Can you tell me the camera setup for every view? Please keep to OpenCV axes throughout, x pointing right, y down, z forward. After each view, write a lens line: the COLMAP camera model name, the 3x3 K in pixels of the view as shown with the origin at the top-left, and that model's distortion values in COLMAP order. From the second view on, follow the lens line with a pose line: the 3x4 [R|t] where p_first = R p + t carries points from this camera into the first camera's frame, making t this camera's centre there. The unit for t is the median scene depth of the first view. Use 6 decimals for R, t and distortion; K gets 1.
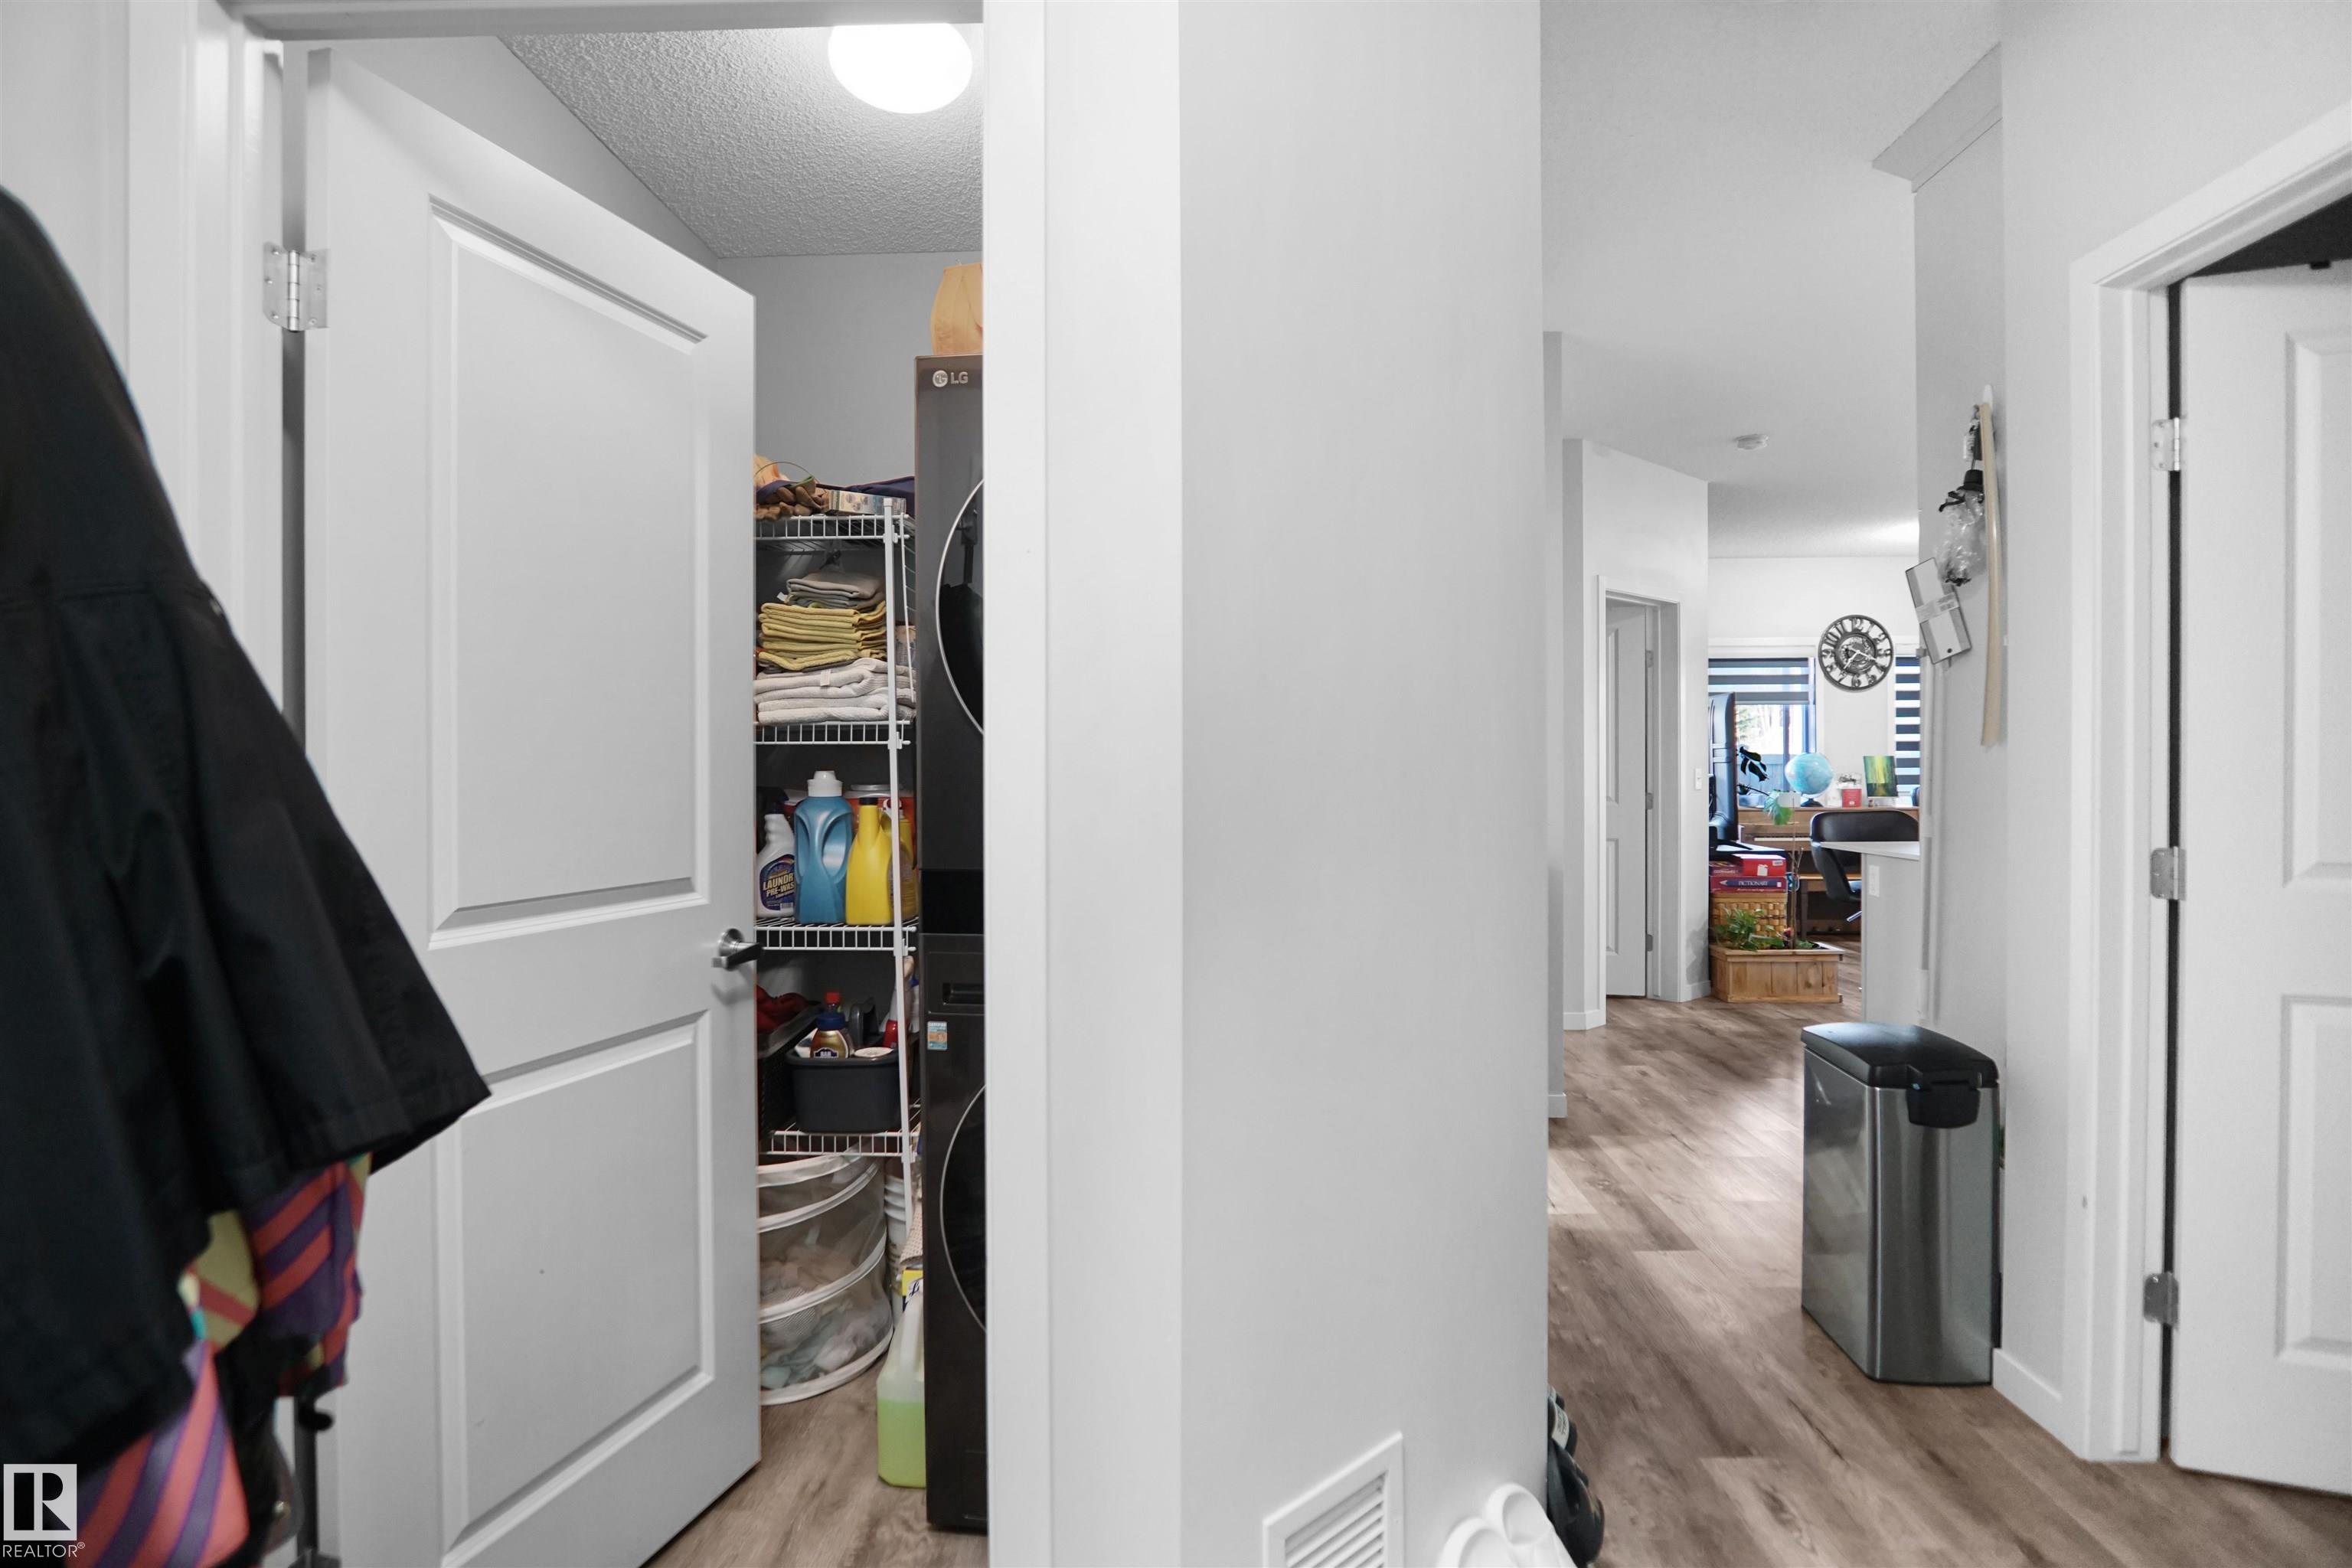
lens RADIAL K [[1270.9, 0, 1189.5], [0, 1270.9, 777.2], [0, 0, 1]] dist [-0.036806, 0.010626]
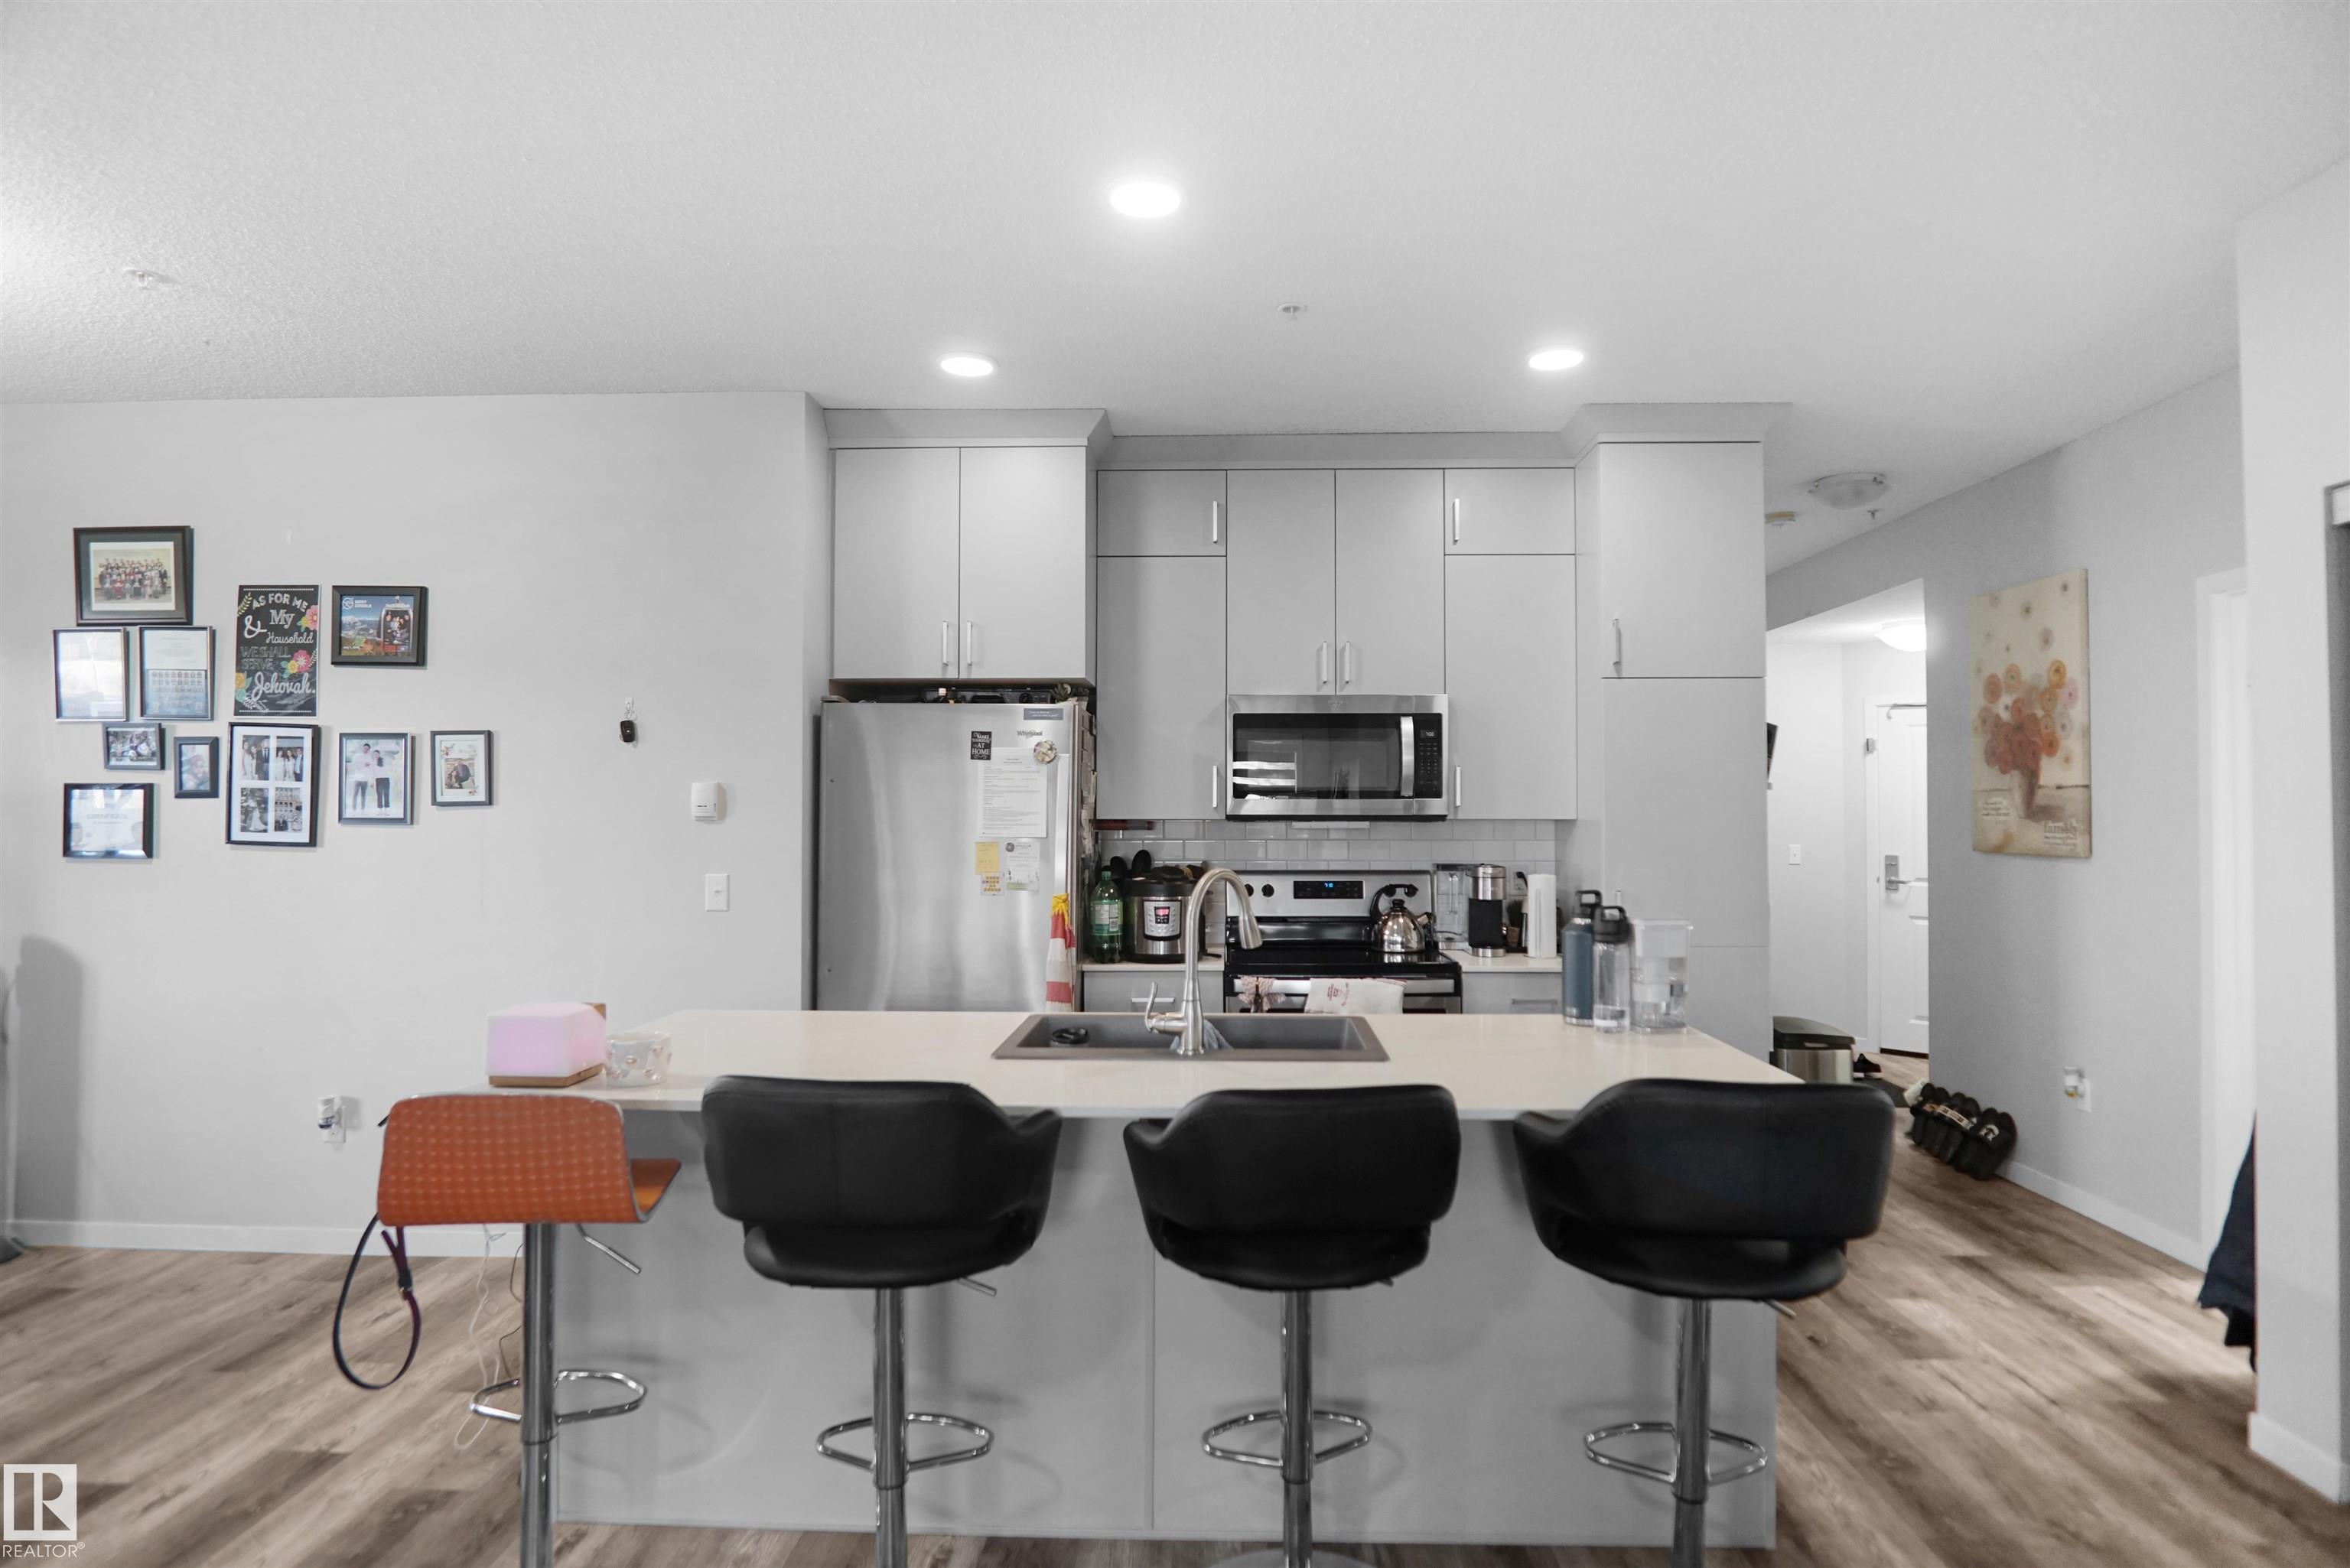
lens RADIAL K [[1269.8, 0, 1180.5], [0, 1269.8, 786.9], [0, 0, 1]] dist [-0.036806, 0.010626]
pose [[-0.999952, 0.007509, 0.006279, 0.448785], [0.007429, 0.999892, -0.012711, -0.031866], [-0.006374, -0.012664, -0.999899, 0.880612]]
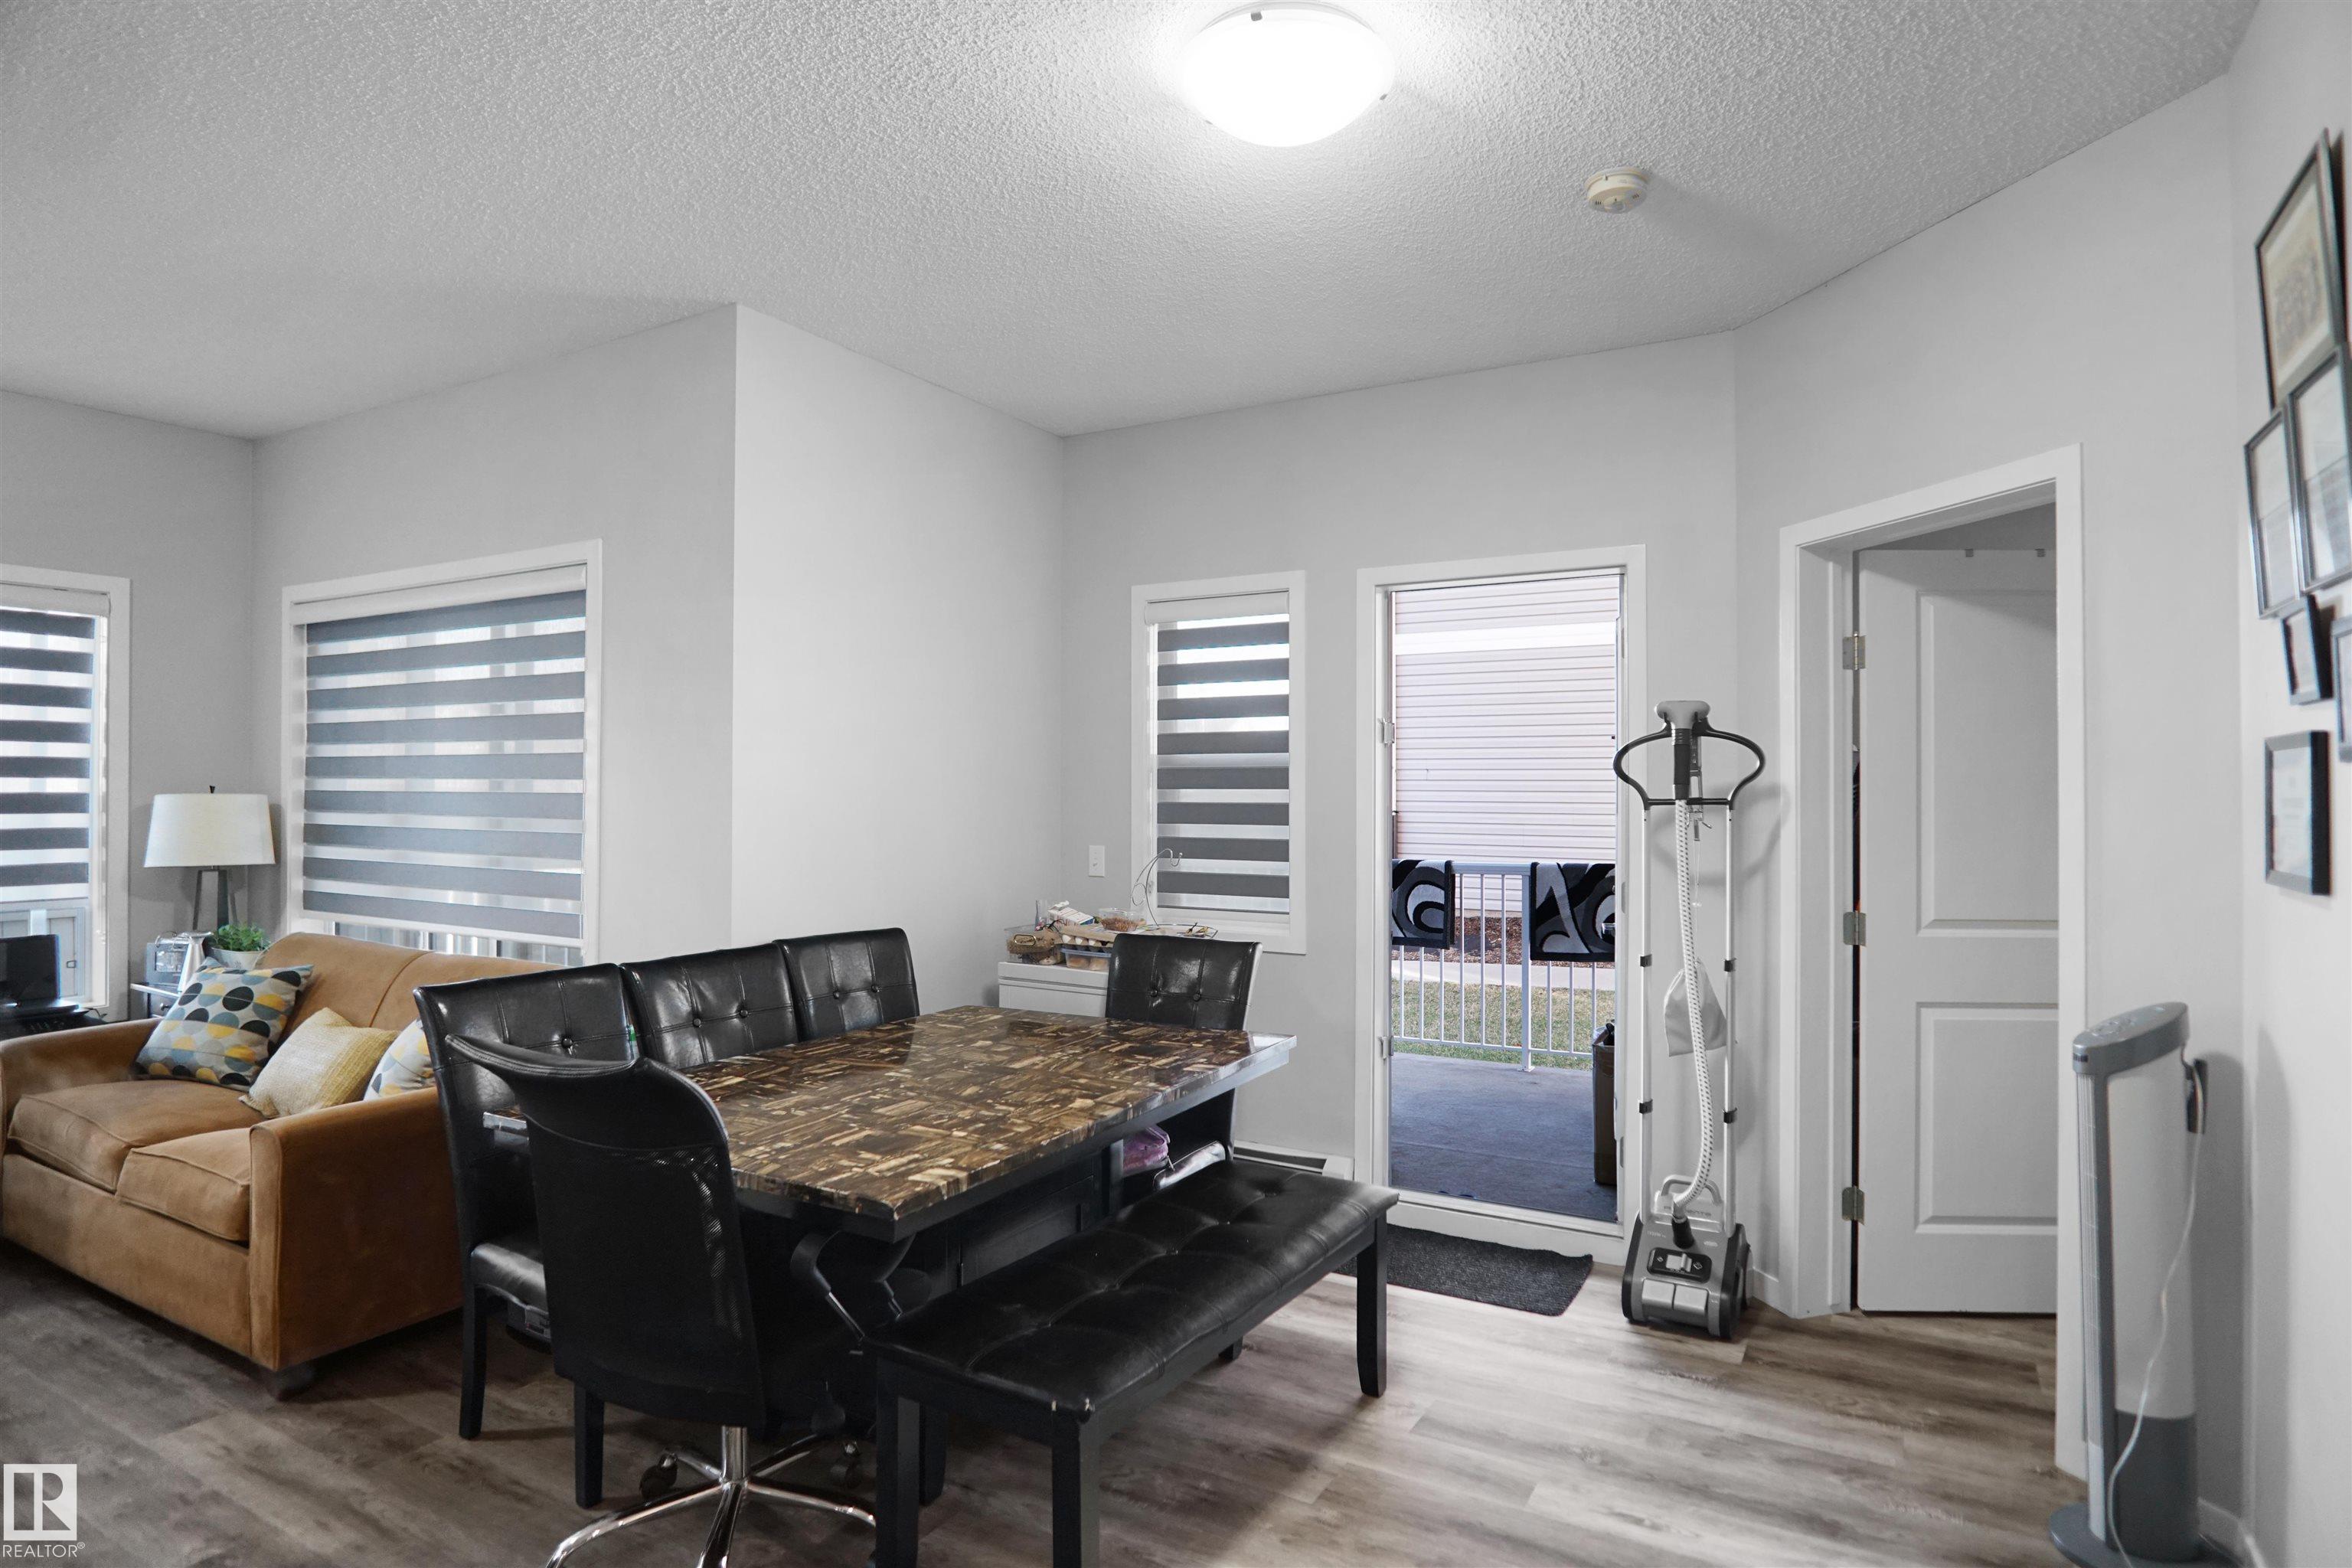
lens RADIAL K [[1270.9, 0, 1189.9], [0, 1270.9, 776.7], [0, 0, 1]] dist [-0.036806, 0.010626]
pose [[0.475729, 0.019047, 0.879386, 0.569880], [-0.000176, 0.999768, -0.021559, -0.029699], [-0.879592, 0.010101, 0.475622, 0.461498]]
